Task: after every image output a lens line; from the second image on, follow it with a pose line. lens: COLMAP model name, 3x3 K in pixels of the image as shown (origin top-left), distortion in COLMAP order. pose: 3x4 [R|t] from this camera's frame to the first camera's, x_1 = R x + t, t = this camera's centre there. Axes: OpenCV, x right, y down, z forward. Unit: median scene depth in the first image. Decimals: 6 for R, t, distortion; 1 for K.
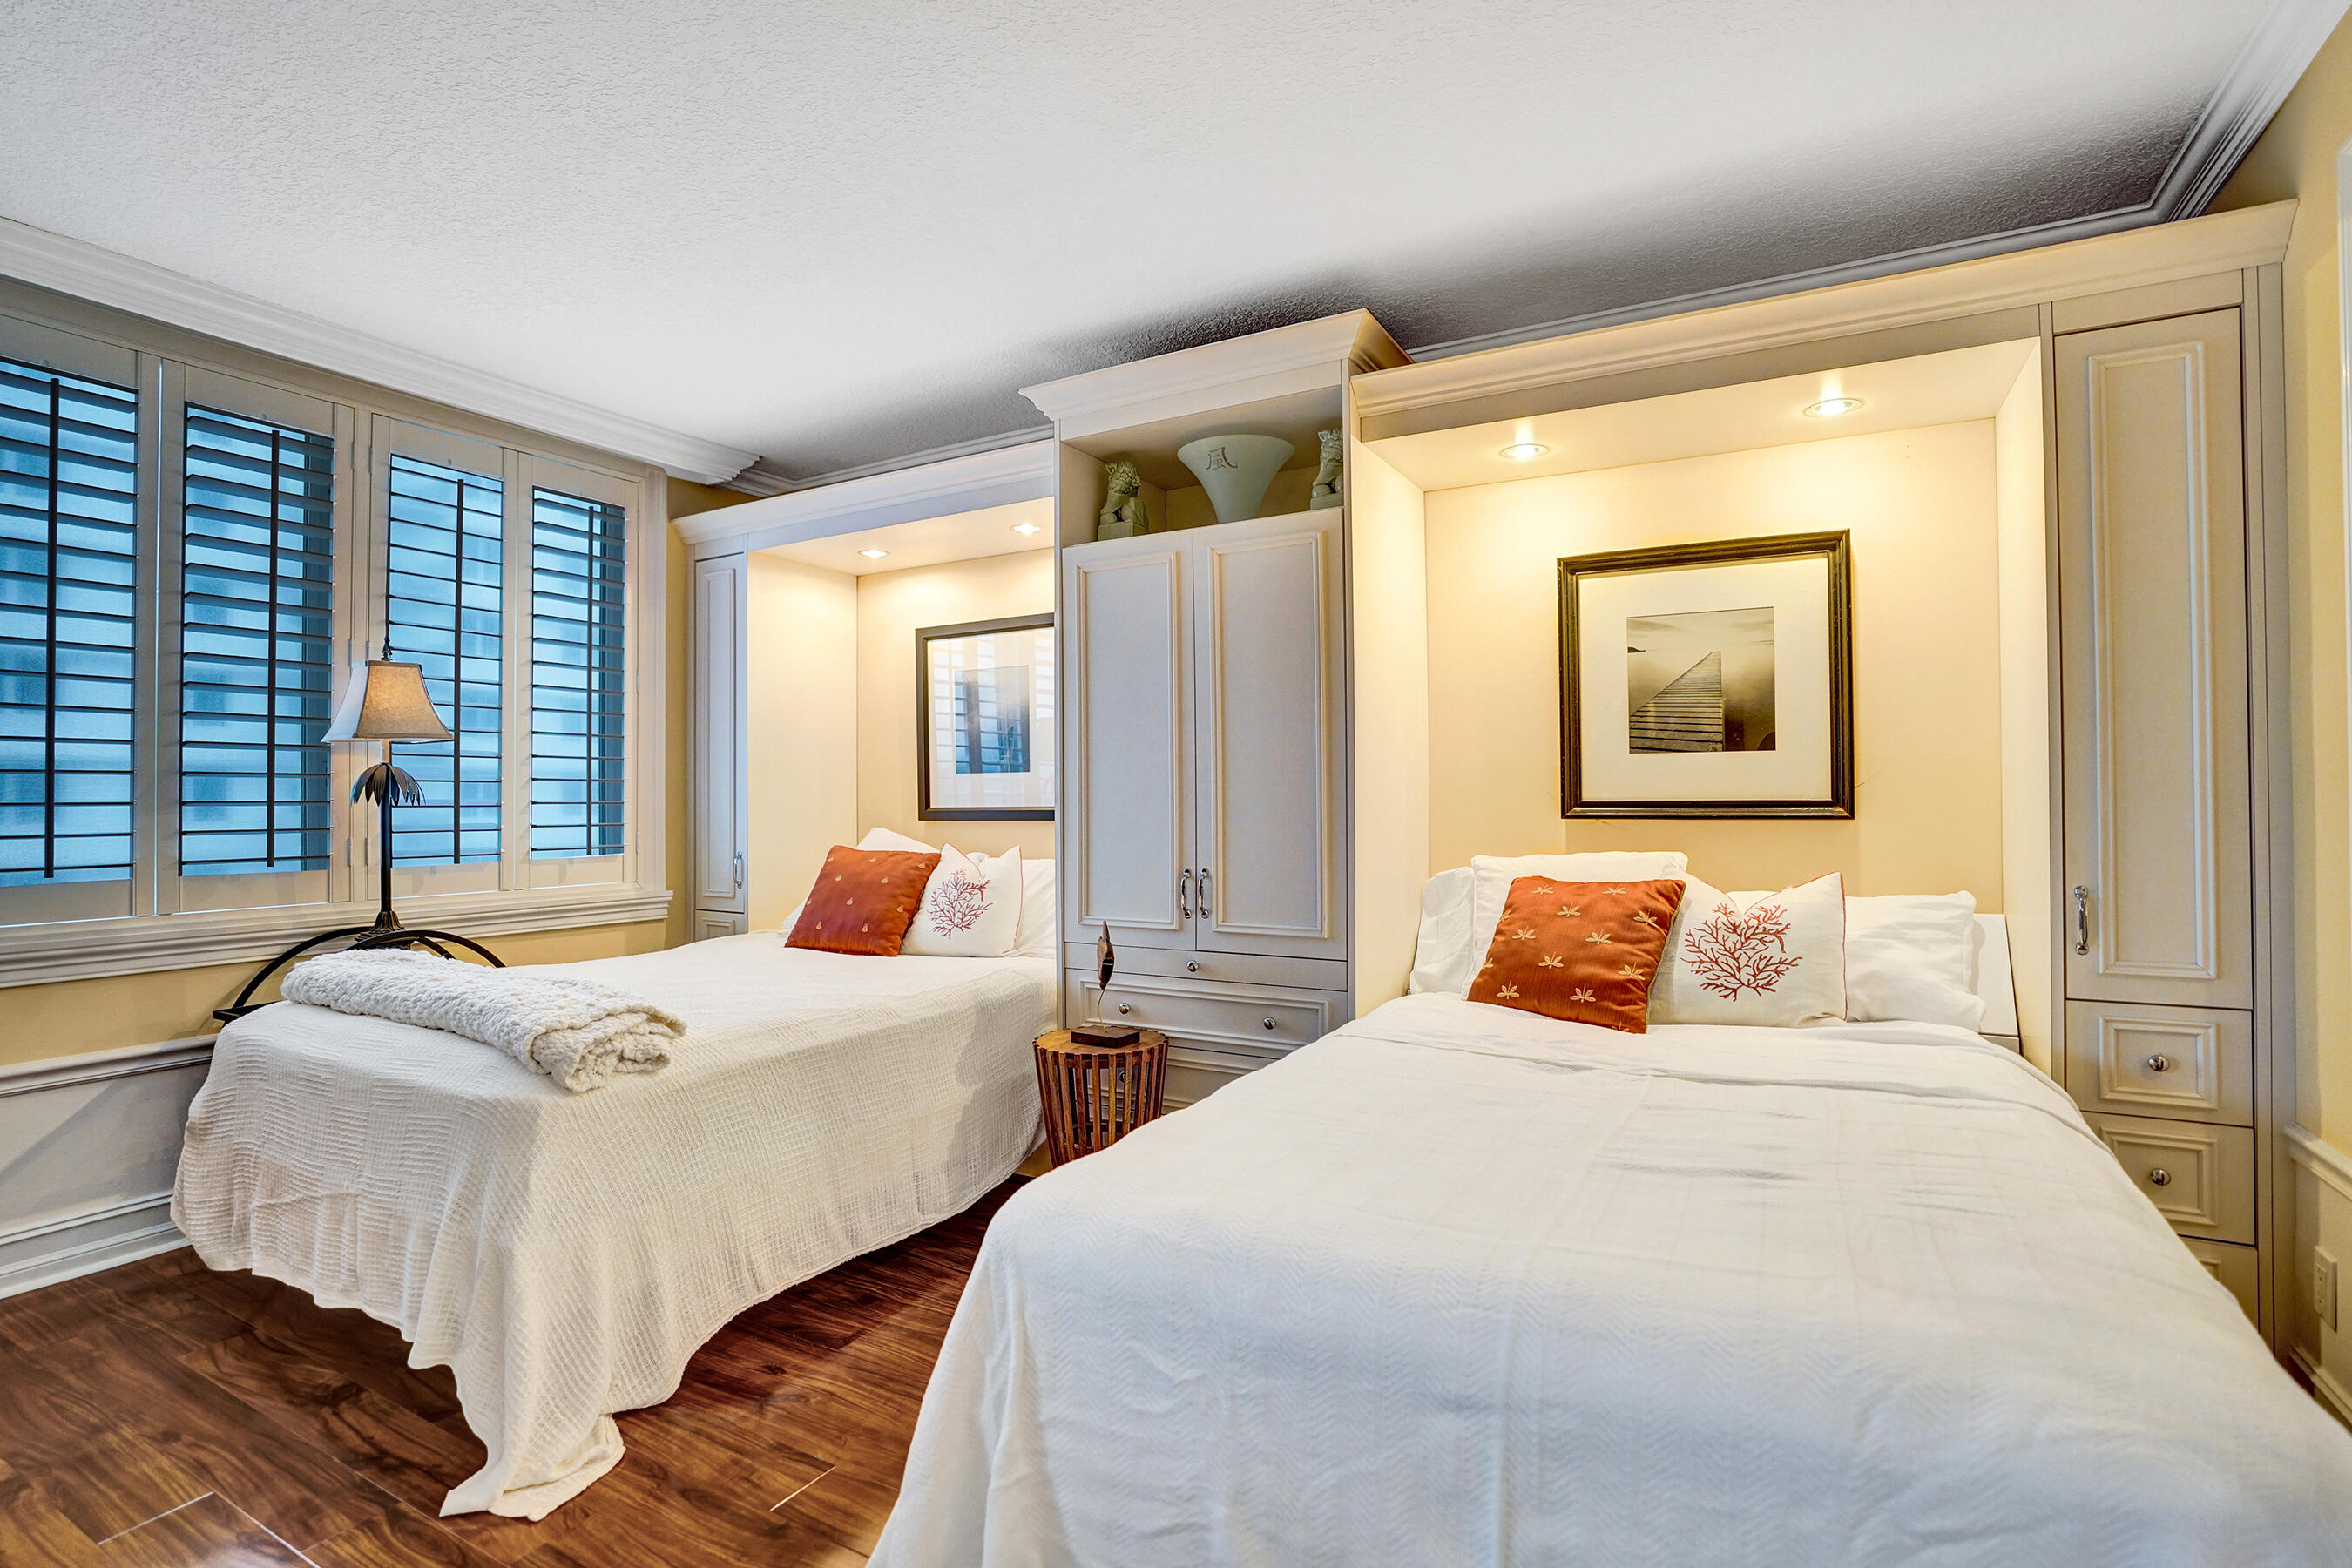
lens RADIAL K [[1150.8, 0, 1176.0], [0, 1150.8, 784.0], [0, 0, 1]] dist [-0.040600, 0.018898]
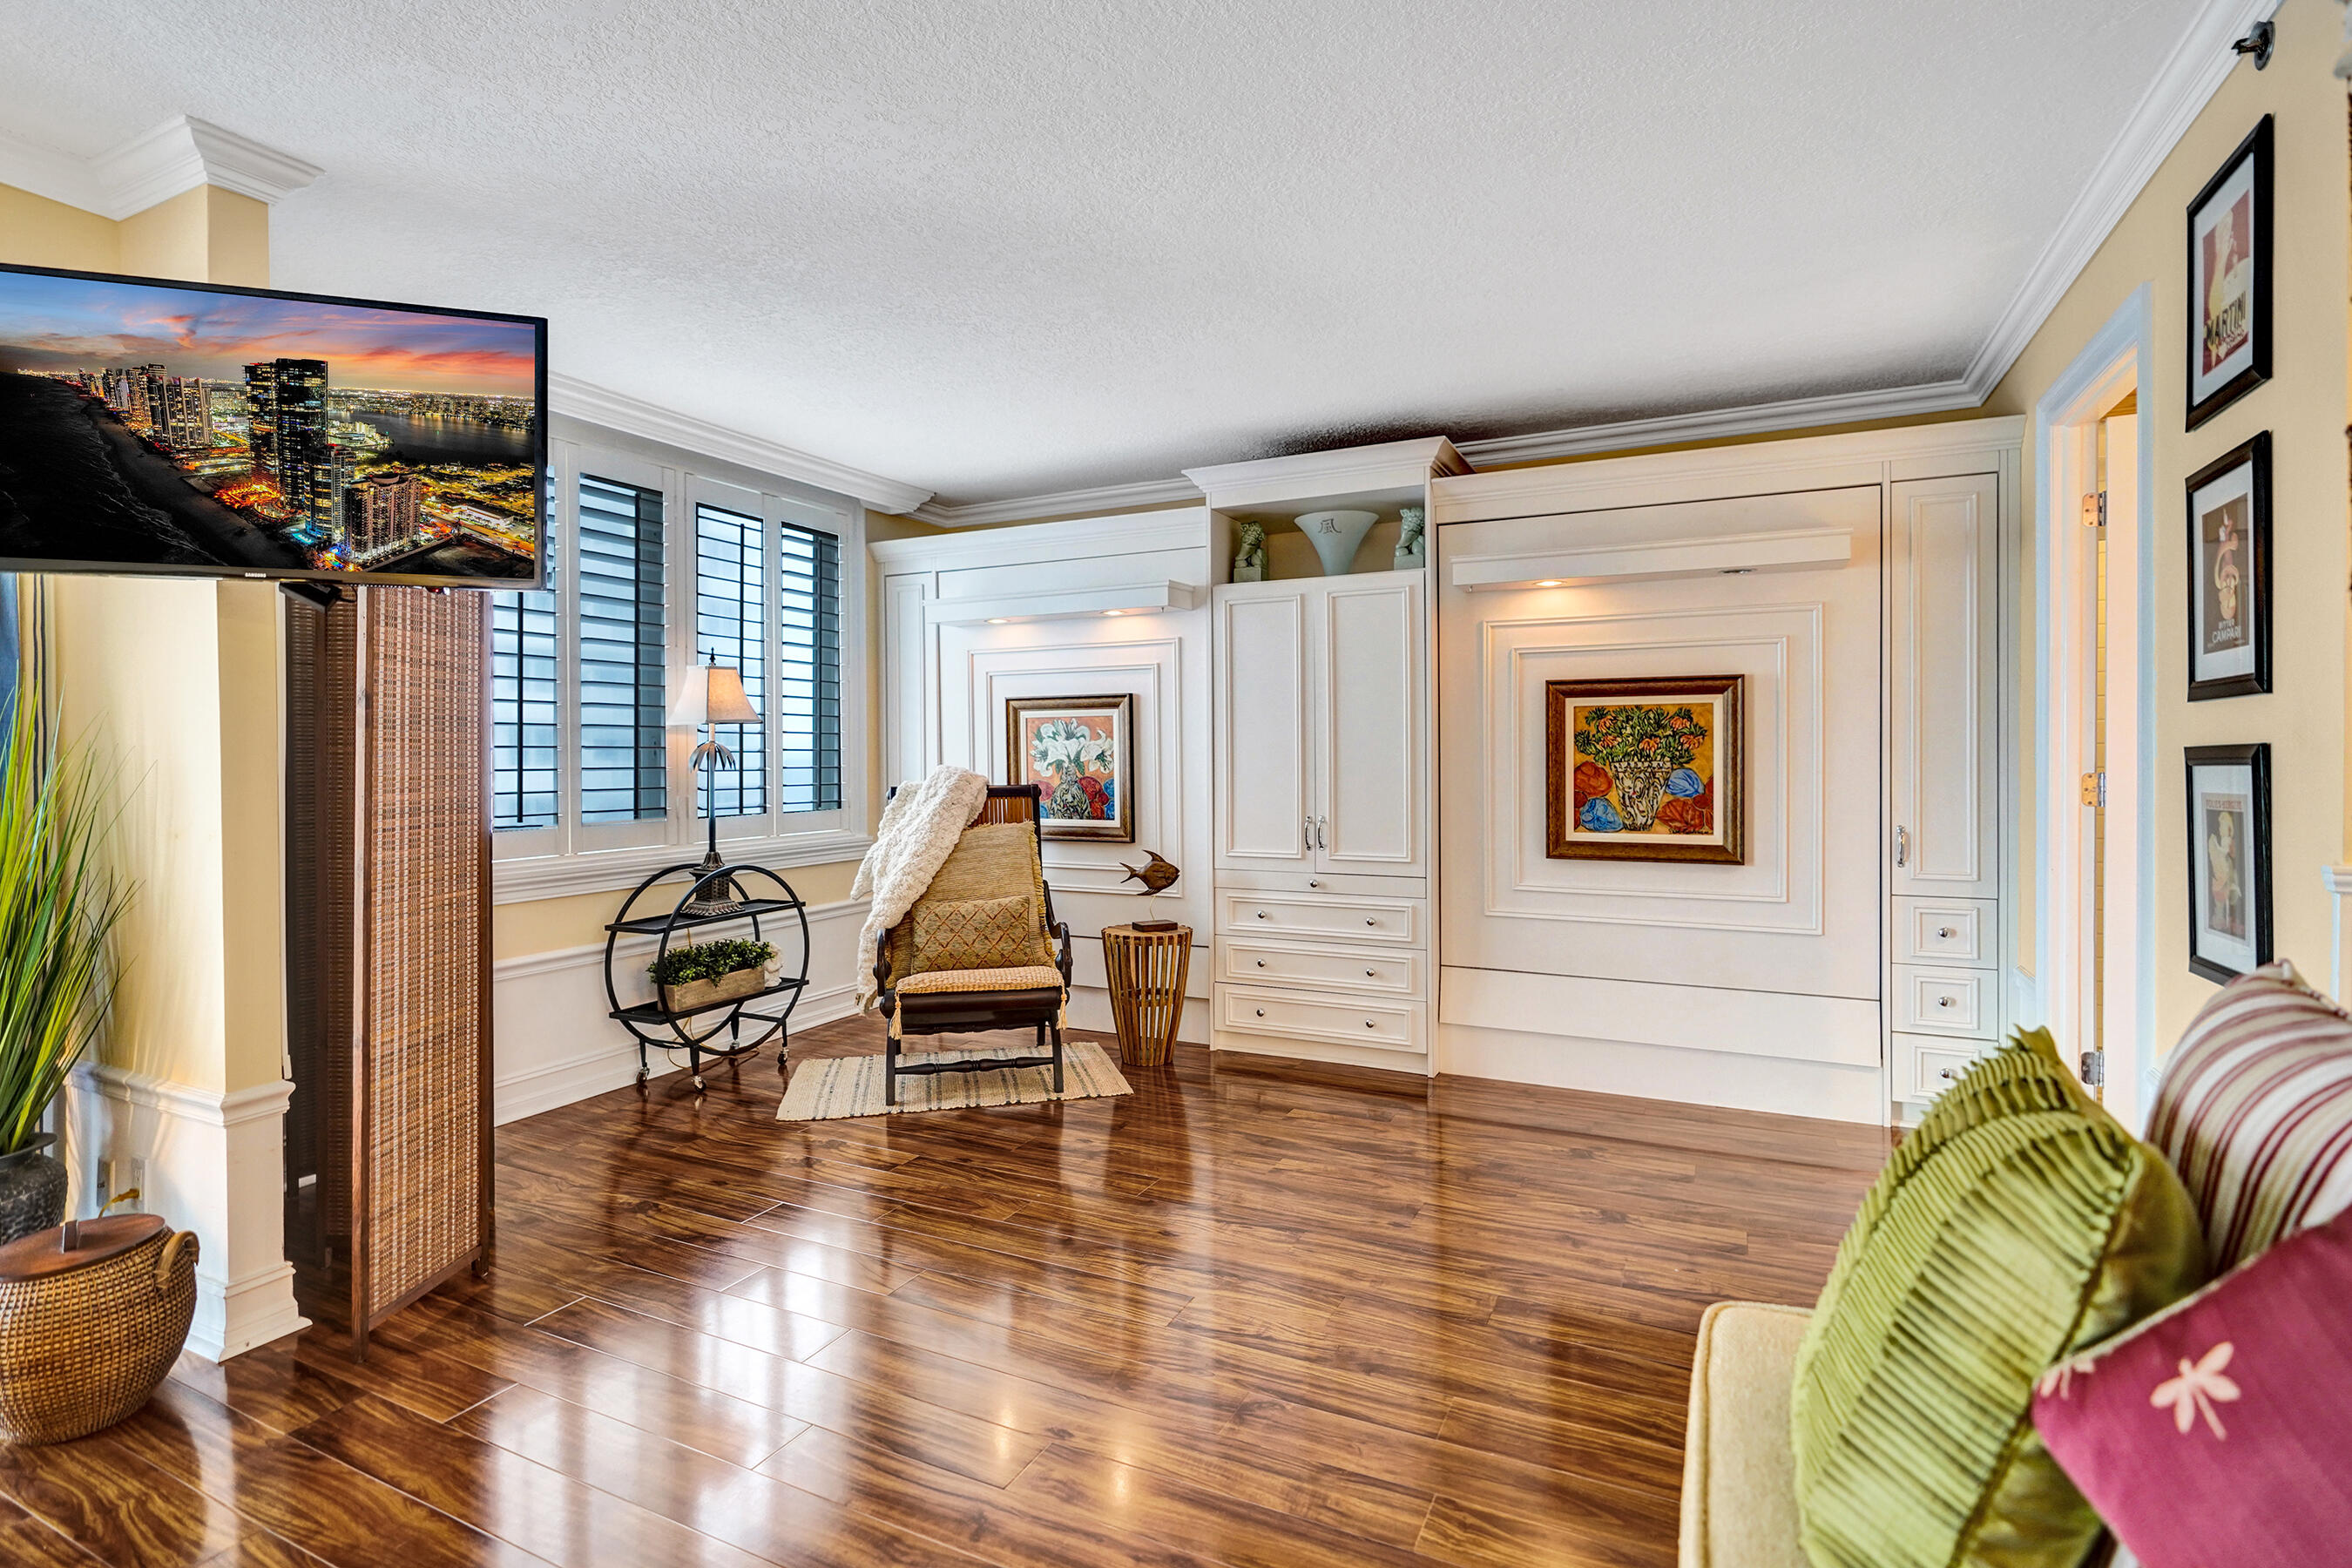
lens RADIAL K [[1144.8, 0, 1177.5], [0, 1144.8, 747.1], [0, 0, 1]] dist [-0.001811, 0.009663]
pose [[0.997814, 0.001124, 0.066068, -0.234008], [-0.001144, 0.999999, 0.000259, -0.010958], [-0.066068, -0.000334, 0.997815, -0.383630]]
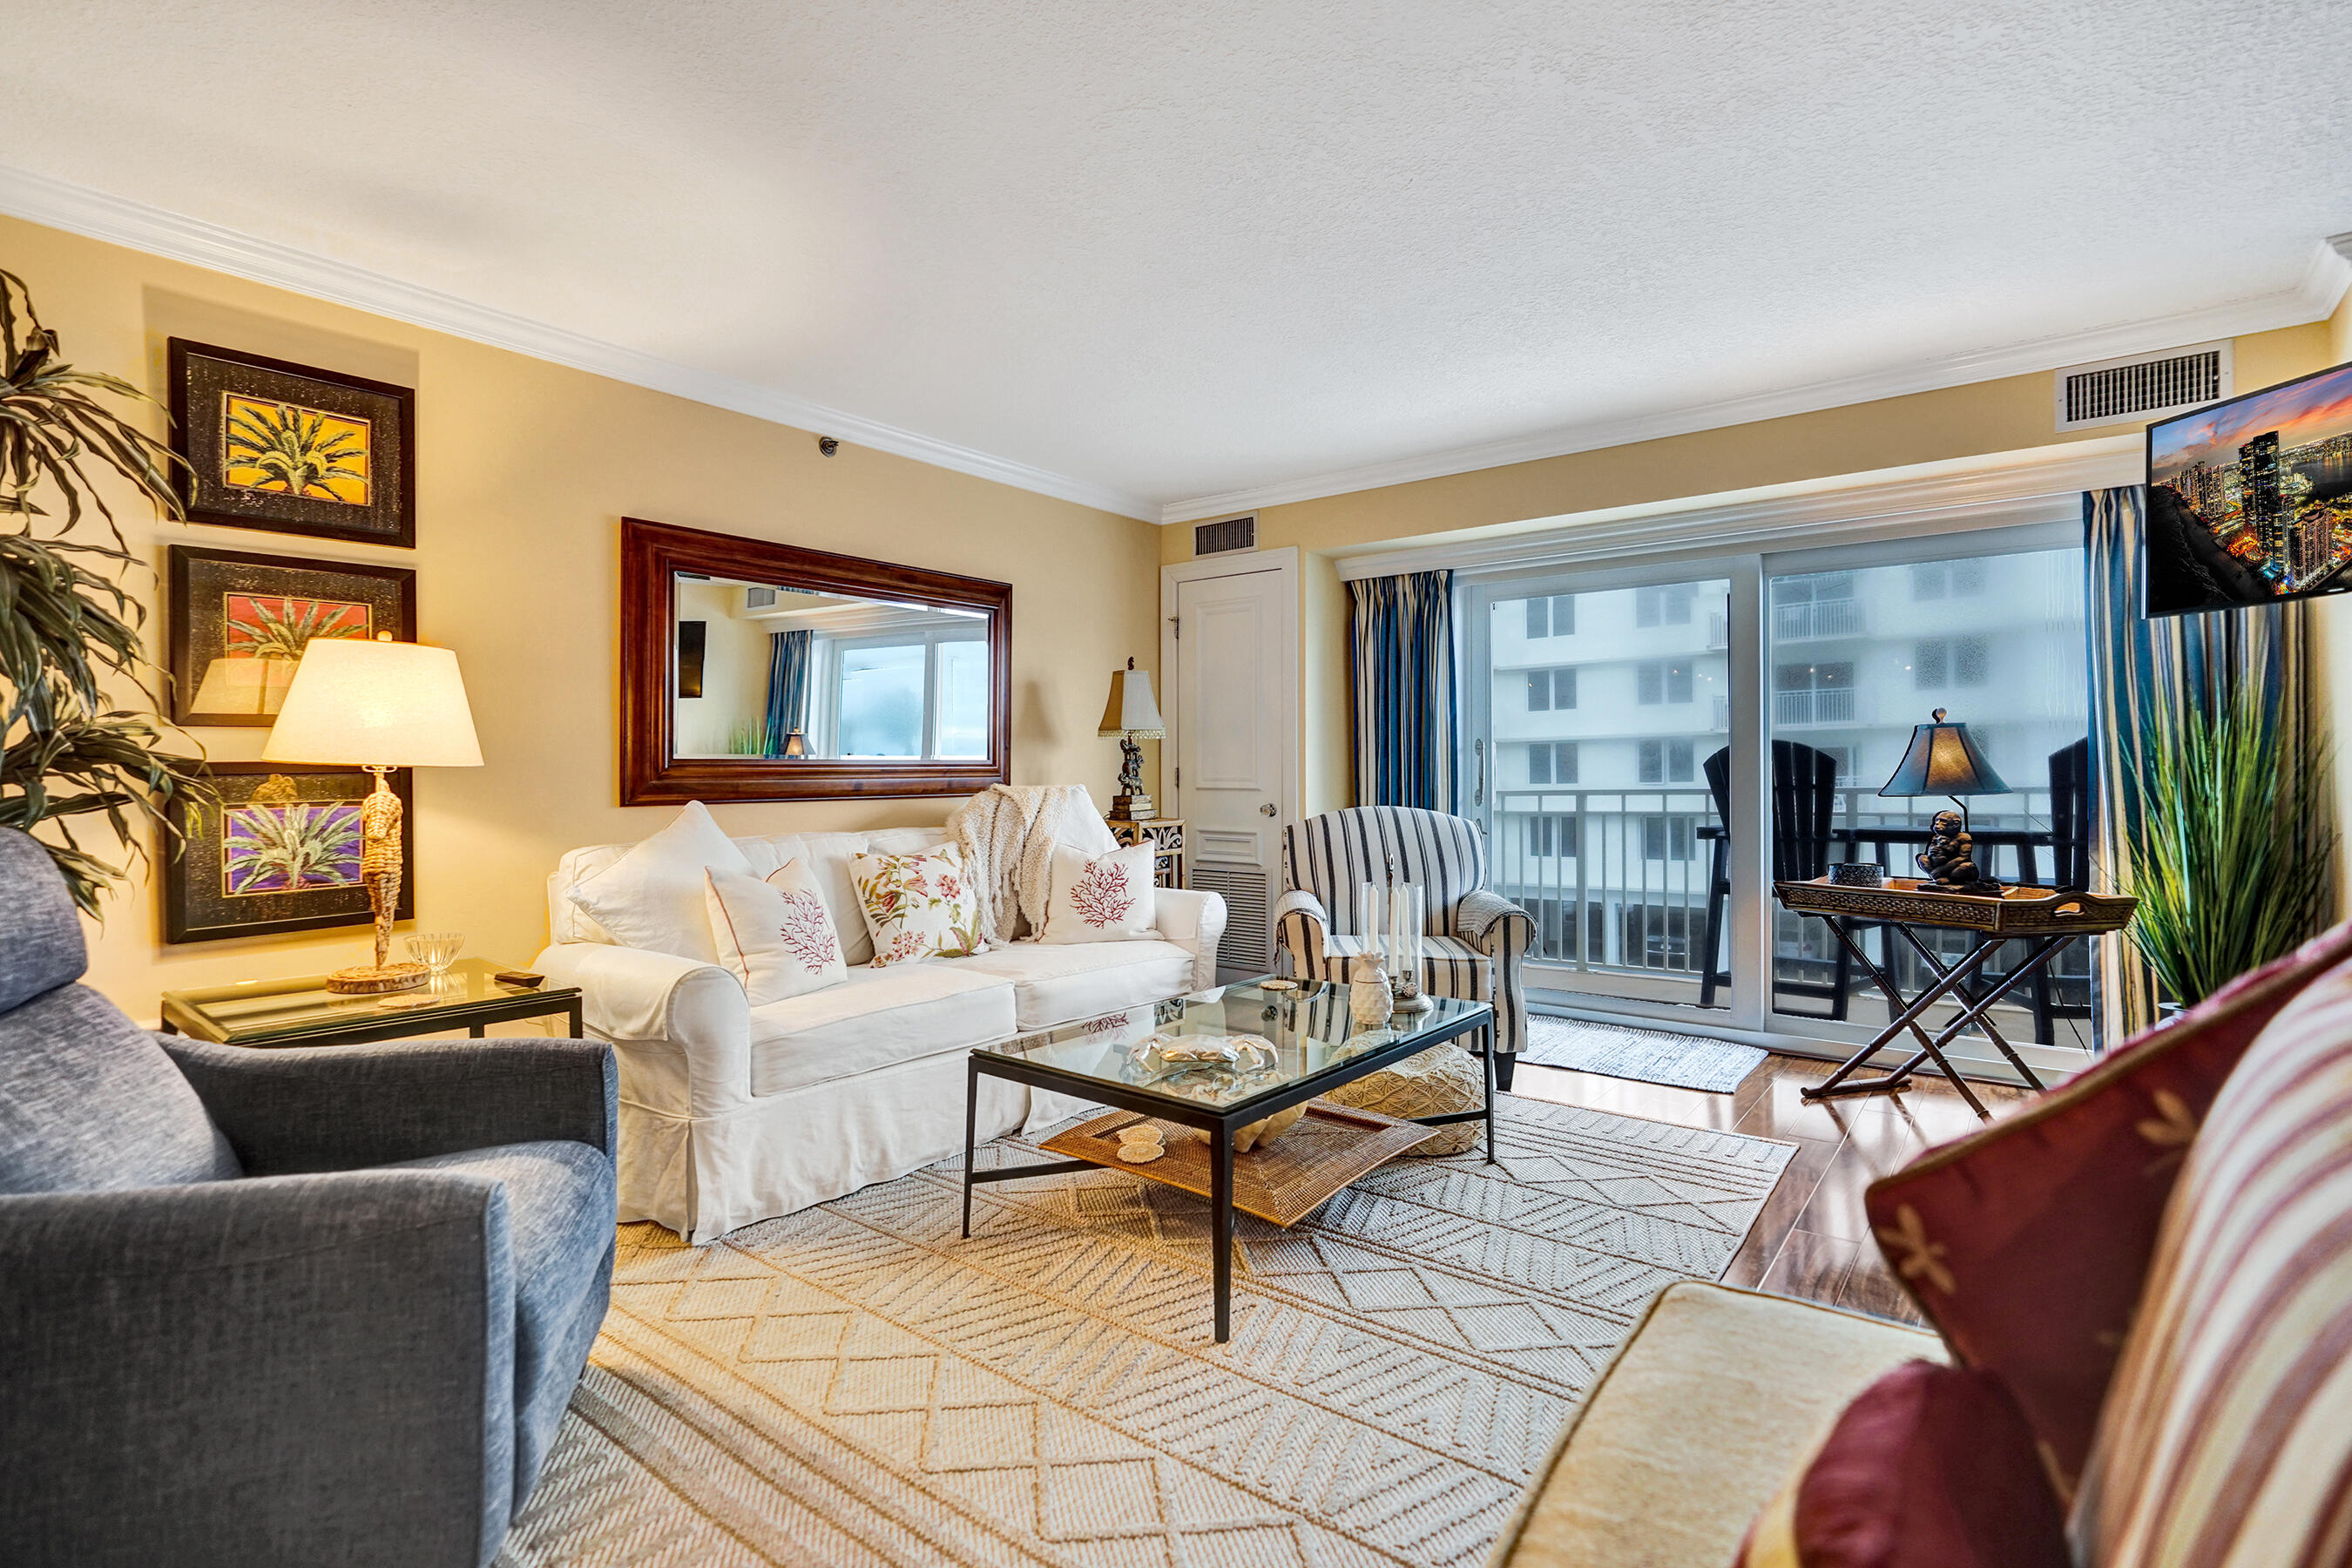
lens RADIAL K [[1120.8, 0, 1159.6], [0, 1120.8, 764.4], [0, 0, 1]] dist [-0.002873, 0.000188]
pose [[-0.149376, 0.006493, -0.988759, 0.207230], [0.011277, 0.999925, 0.004863, 0.002264], [0.988716, -0.010424, -0.149438, -0.411915]]
